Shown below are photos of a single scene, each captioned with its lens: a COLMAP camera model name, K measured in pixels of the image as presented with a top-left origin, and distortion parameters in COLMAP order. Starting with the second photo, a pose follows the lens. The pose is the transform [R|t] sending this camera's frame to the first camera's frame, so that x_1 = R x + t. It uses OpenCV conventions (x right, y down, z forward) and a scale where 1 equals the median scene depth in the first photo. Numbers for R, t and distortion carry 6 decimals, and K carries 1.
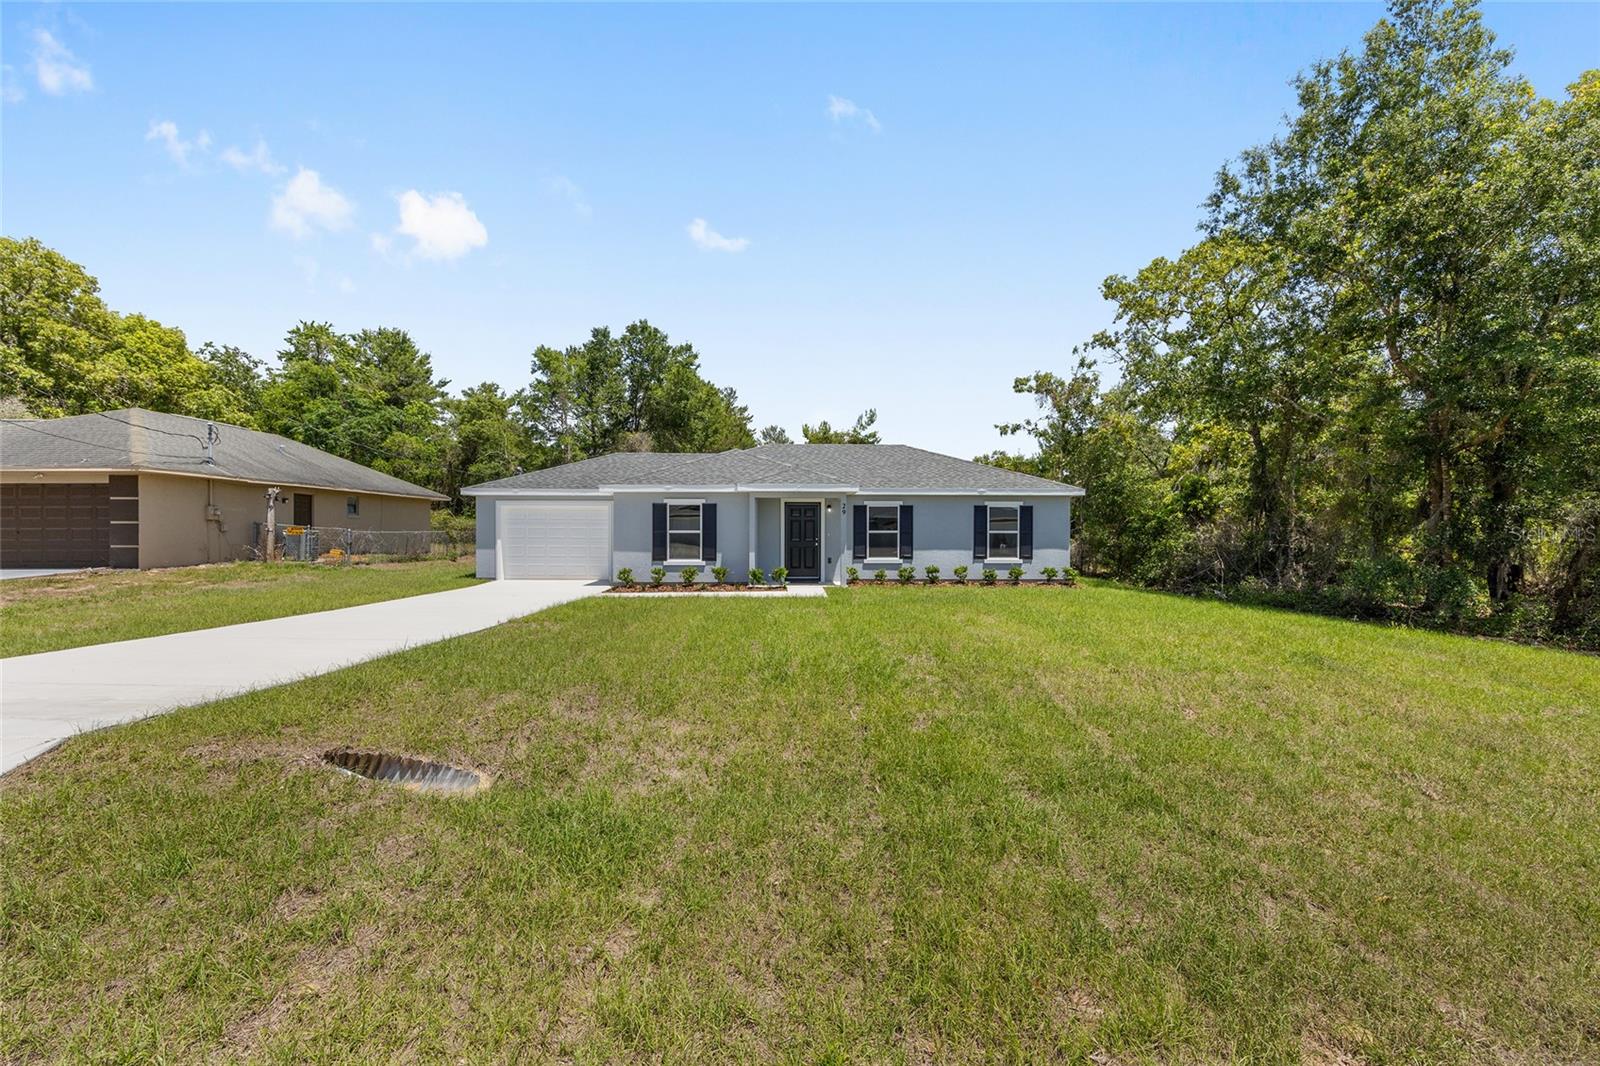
lens RADIAL K [[642.2, 0, 798.8], [0, 642.2, 541.0], [0, 0, 1]] dist [-0.001505, 0.001111]
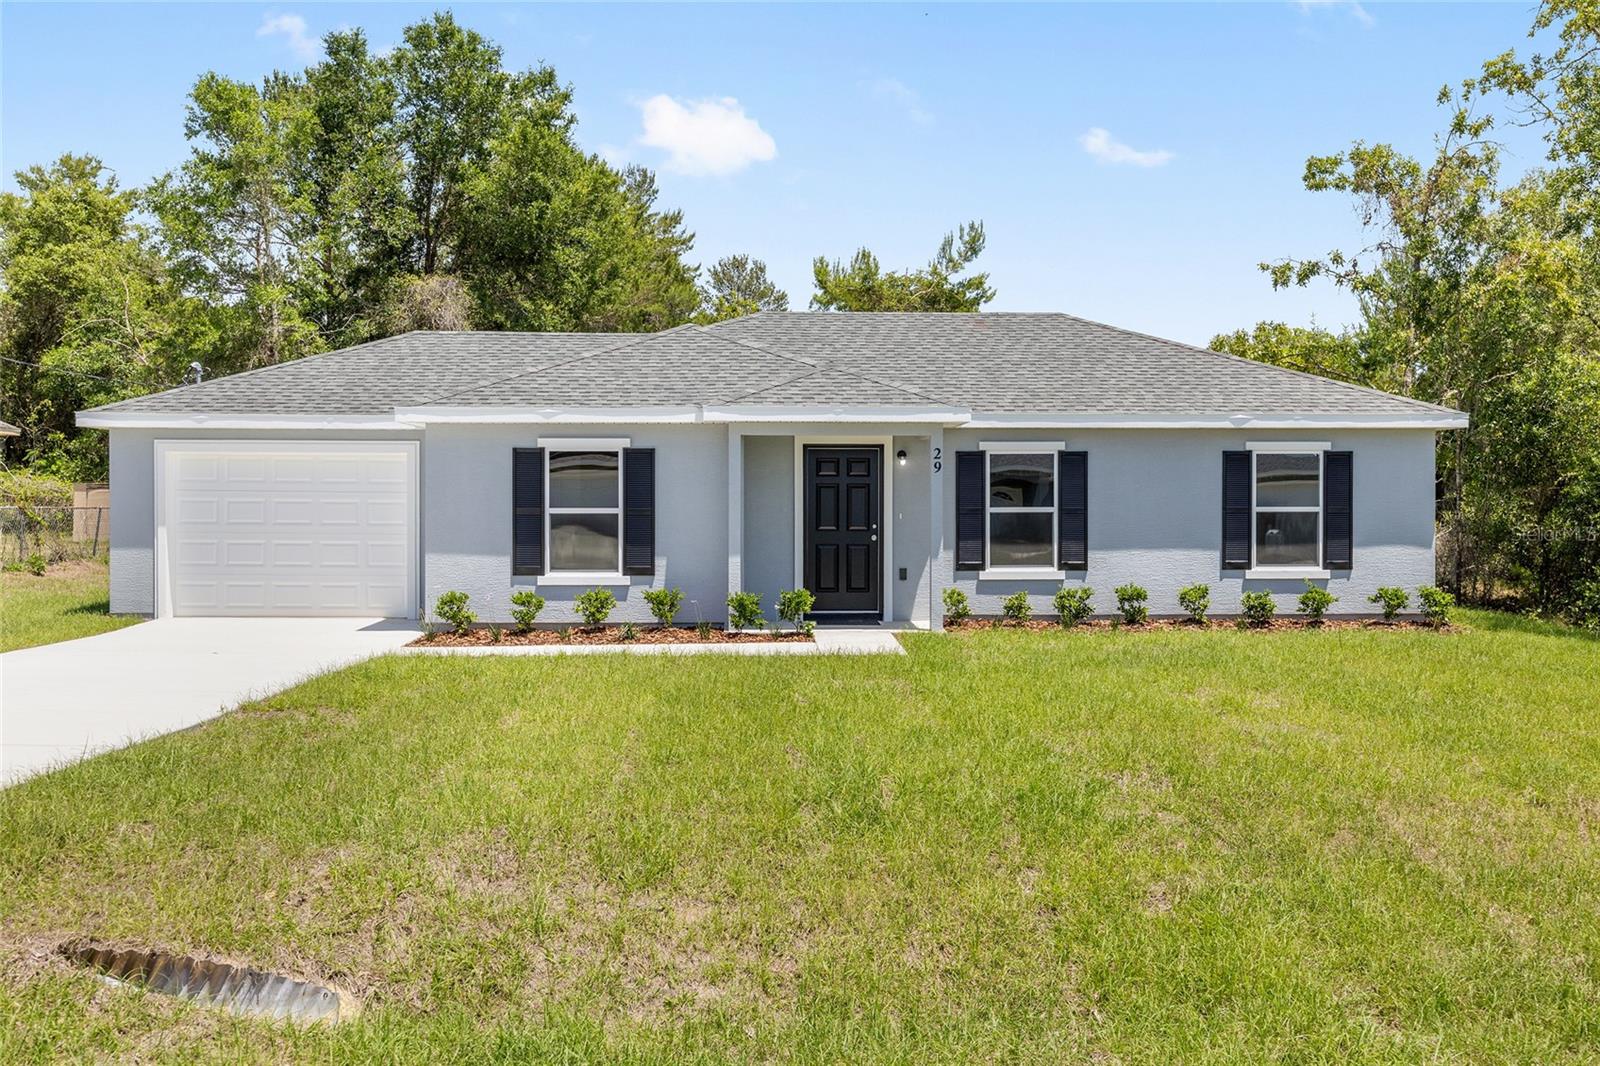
lens RADIAL K [[1515.8, 0, 806.4], [0, 1515.8, 522.4], [0, 0, 1]] dist [0.008182, 0.000000]
pose [[0.999925, -0.001383, 0.012132, -0.032576], [0.001393, 0.999999, -0.000810, -0.004712], [-0.012131, 0.000827, 0.999926, -0.062000]]
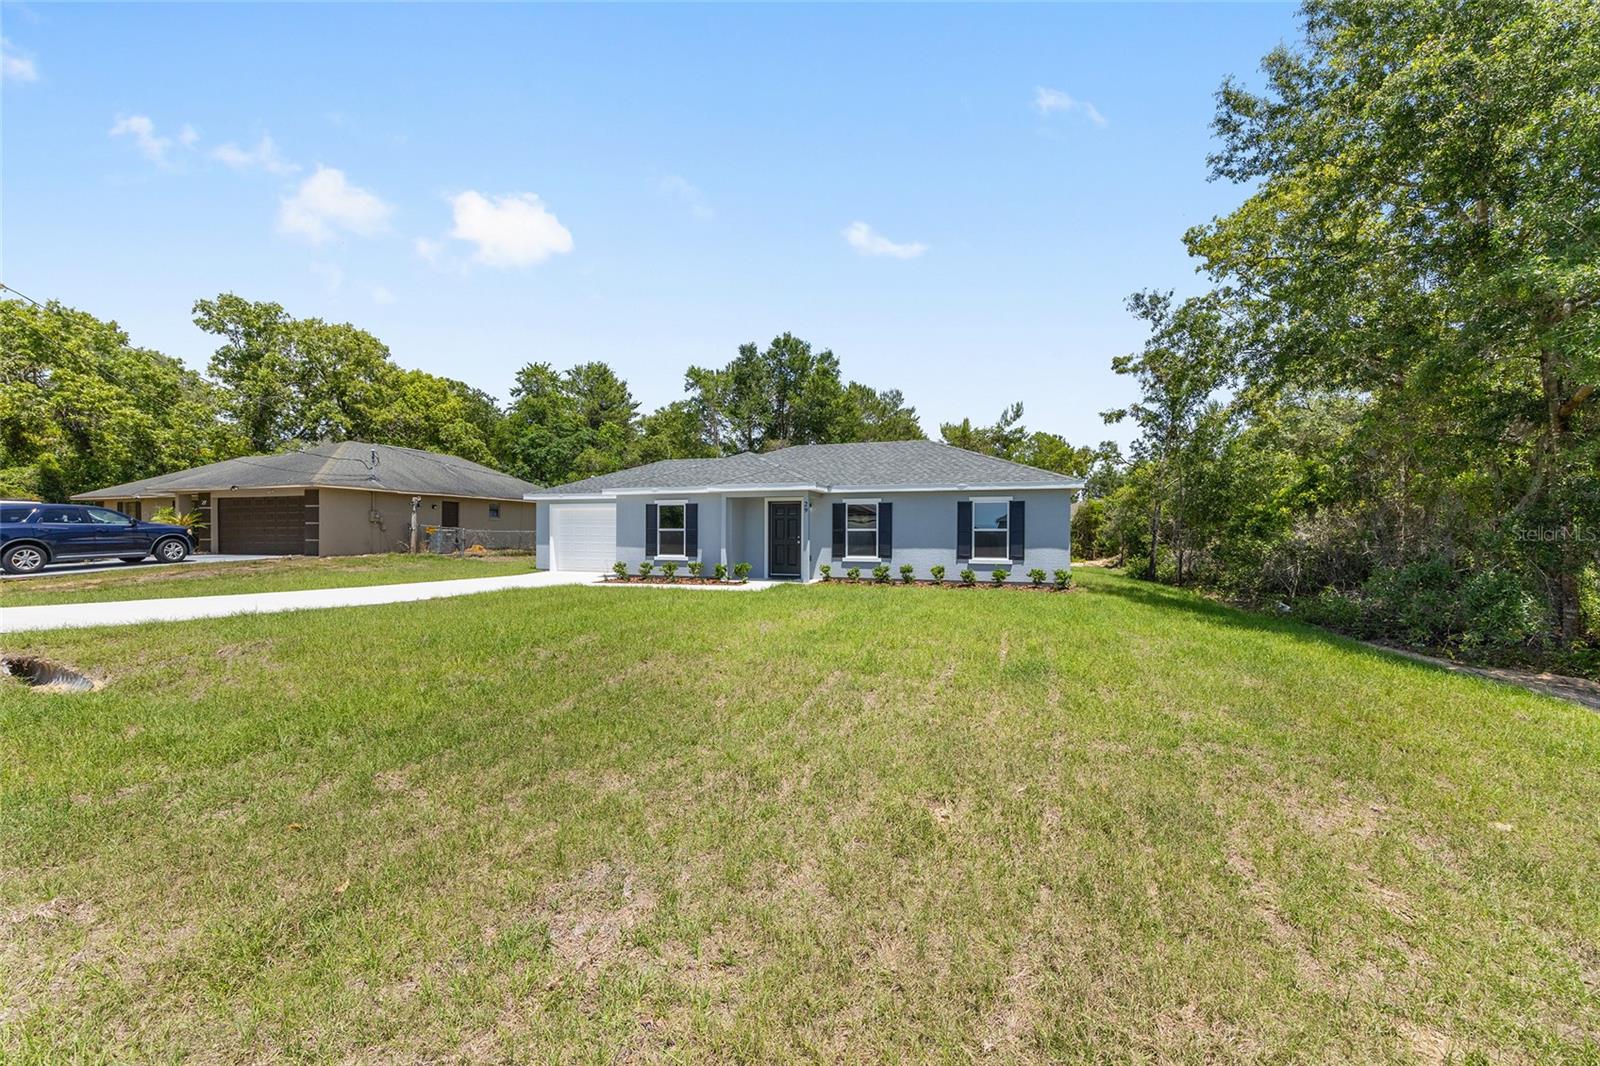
lens RADIAL K [[642.2, 0, 797.6], [0, 642.2, 540.7], [0, 0, 1]] dist [-0.001505, 0.001111]
pose [[0.939403, 0.004776, -0.342782, 0.376348], [-0.006844, 0.999965, -0.004825, 0.007565], [0.342747, 0.006878, 0.939403, 0.039730]]
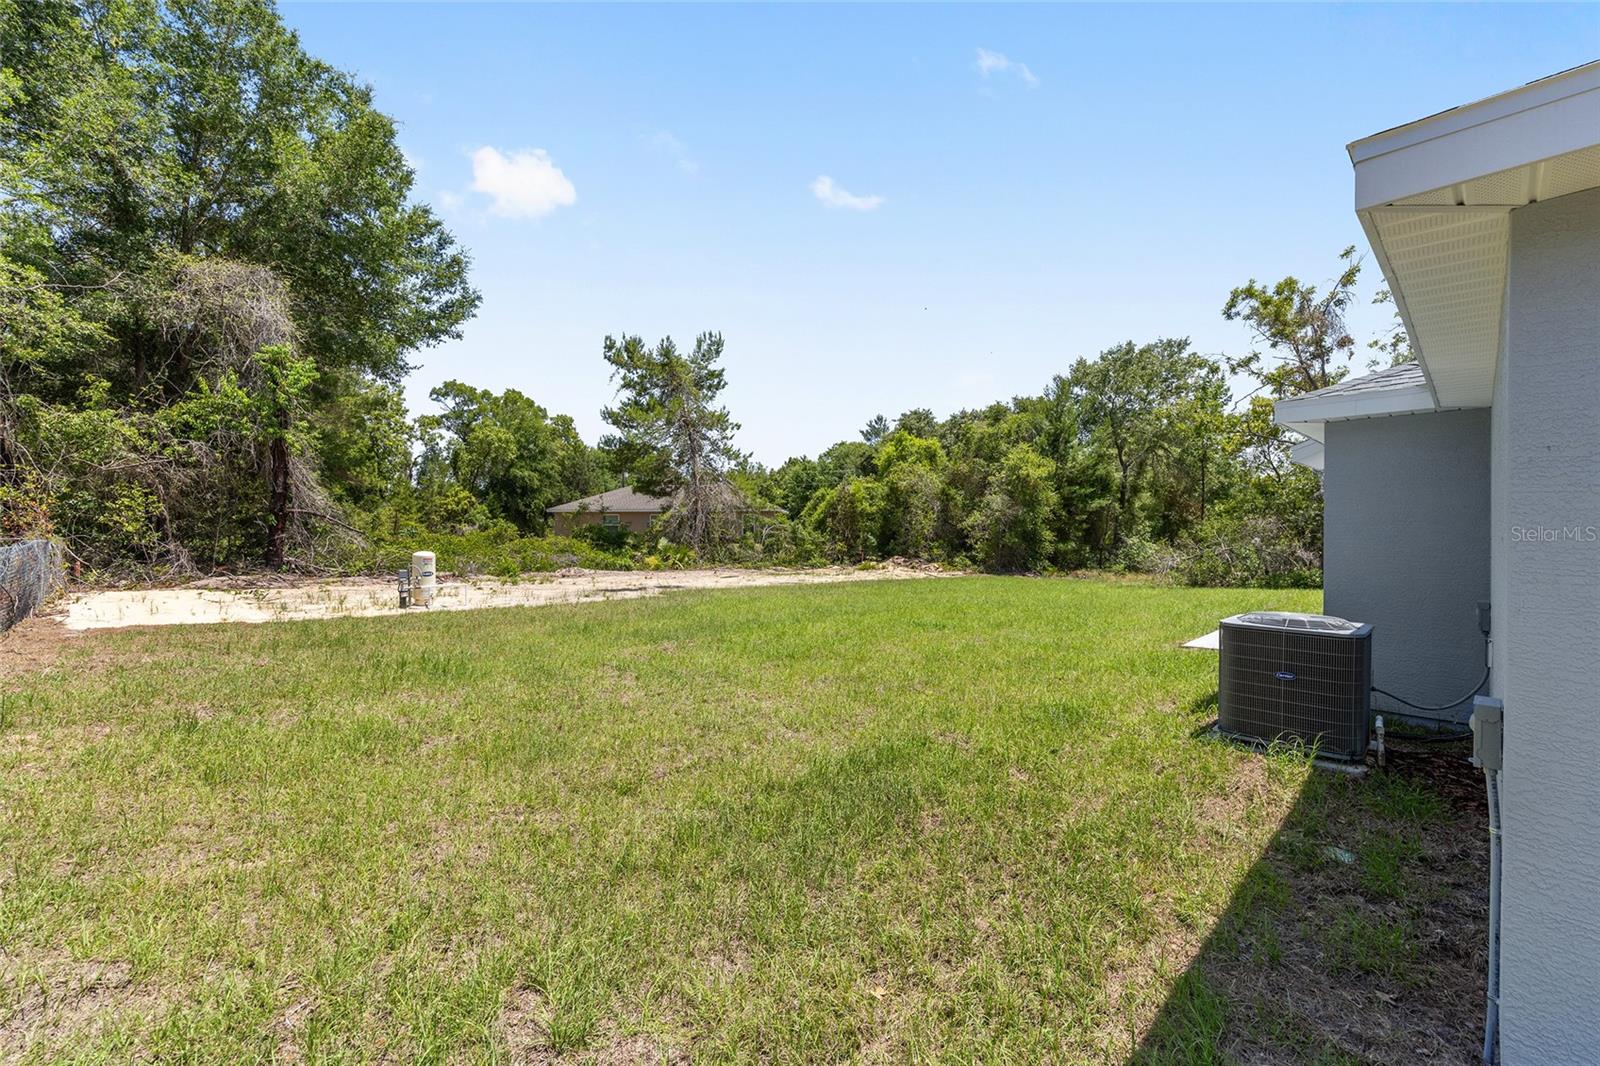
lens RADIAL K [[642.2, 0, 800.6], [0, 642.2, 538.4], [0, 0, 1]] dist [-0.001505, 0.001111]
pose [[0.749097, -0.015263, 0.662285, -0.664338], [0.013604, 0.999878, 0.007656, -0.027610], [-0.662321, 0.003275, 0.749213, 1.368983]]
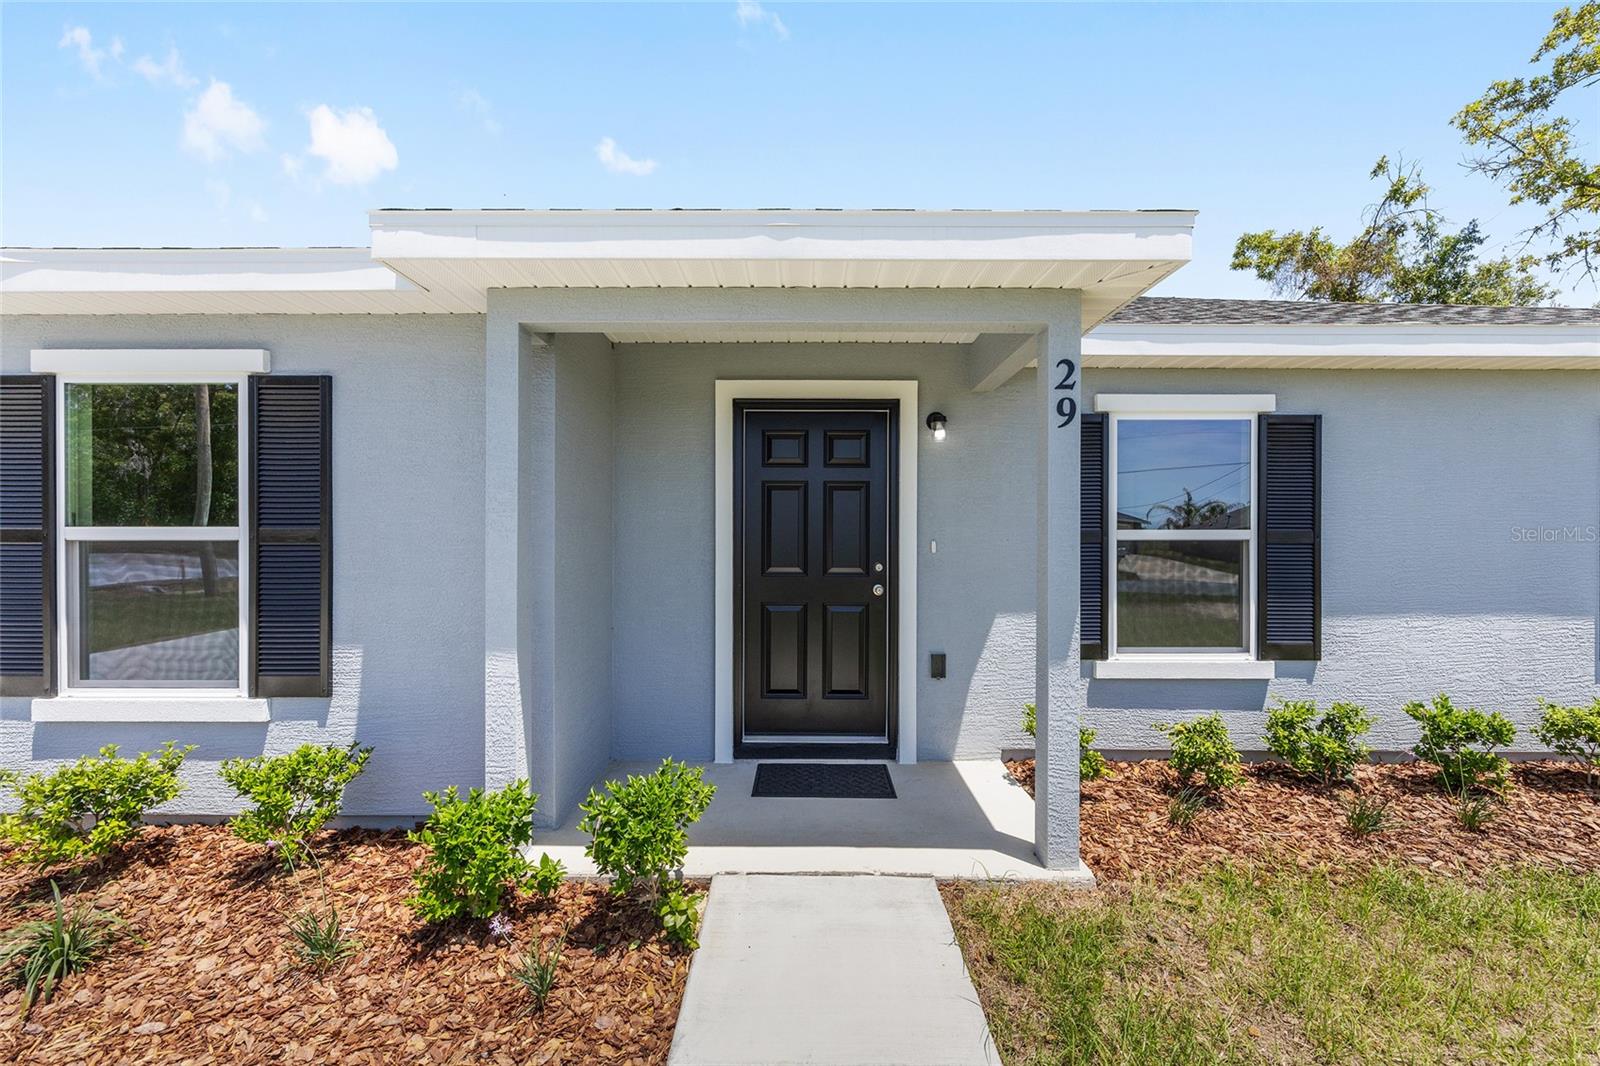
lens RADIAL K [[642.2, 0, 801.7], [0, 642.2, 544.4], [0, 0, 1]] dist [-0.001505, 0.001111]
pose [[0.999529, 0.000897, -0.030666, 0.007728], [-0.001090, 0.999980, -0.006289, -0.009350], [0.030660, 0.006320, 0.999510, 0.775266]]
